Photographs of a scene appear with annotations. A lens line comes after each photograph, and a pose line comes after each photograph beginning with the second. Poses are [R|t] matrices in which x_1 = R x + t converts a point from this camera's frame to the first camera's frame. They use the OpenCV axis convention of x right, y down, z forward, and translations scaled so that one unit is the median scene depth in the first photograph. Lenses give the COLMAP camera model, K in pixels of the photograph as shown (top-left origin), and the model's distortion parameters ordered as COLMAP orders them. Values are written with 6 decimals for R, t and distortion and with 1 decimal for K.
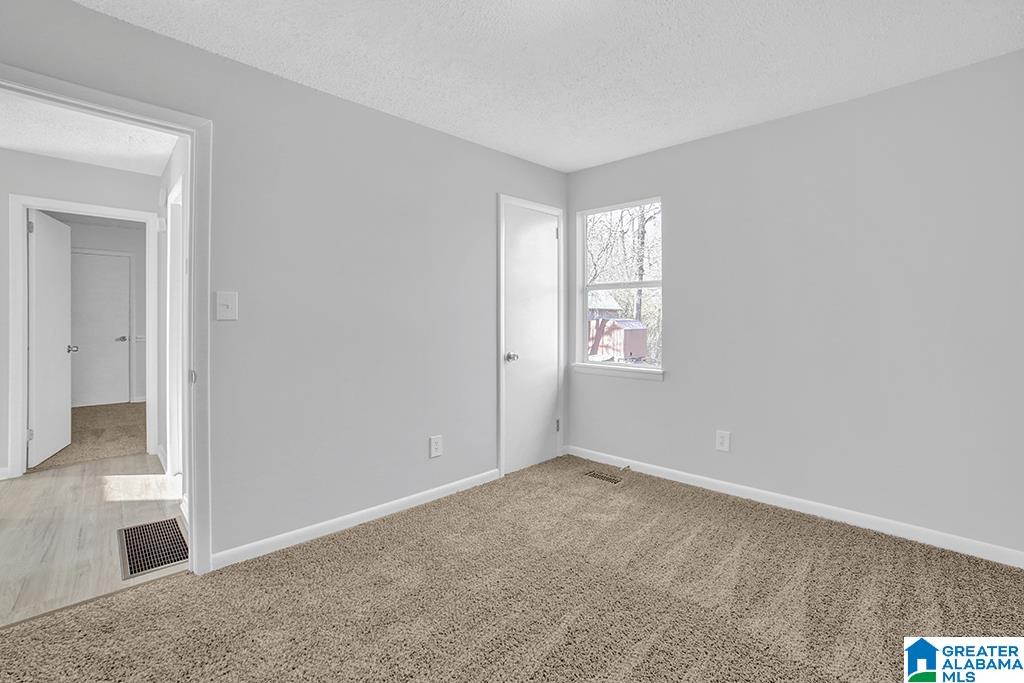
lens RADIAL K [[448.7, 0, 509.4], [0, 448.7, 334.4], [0, 0, 1]] dist [-0.003768, 0.000193]
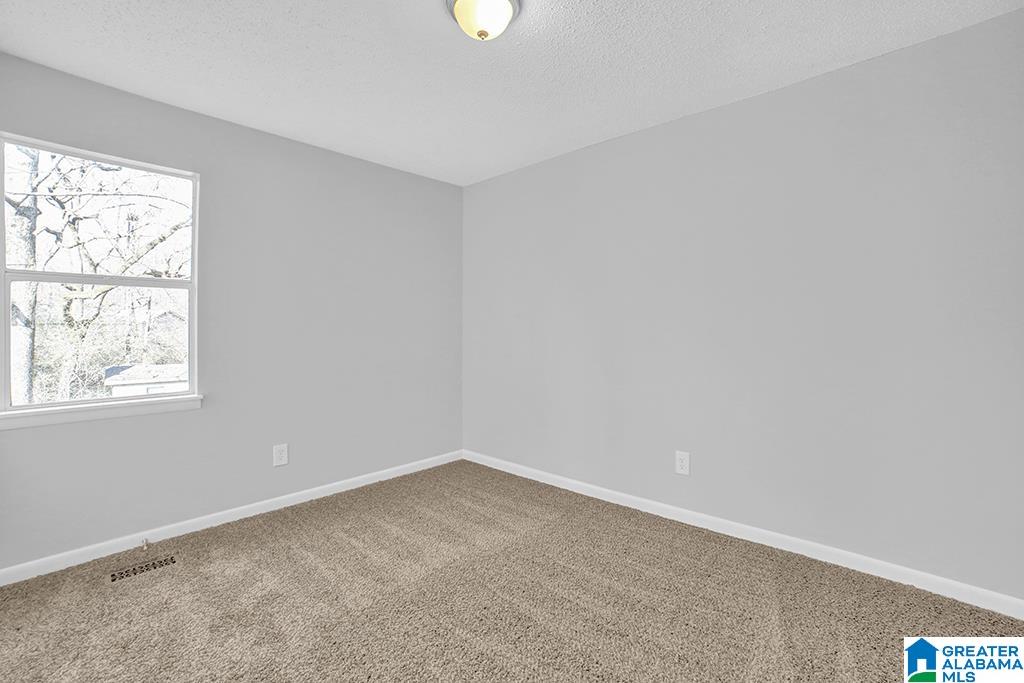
lens RADIAL K [[448.7, 0, 508.9], [0, 448.7, 336.5], [0, 0, 1]] dist [-0.003768, 0.000193]
pose [[-0.017130, -0.015616, 0.999731, -0.541111], [0.011366, 0.999810, 0.015812, -0.036536], [-0.999789, 0.011634, -0.016949, 0.538572]]
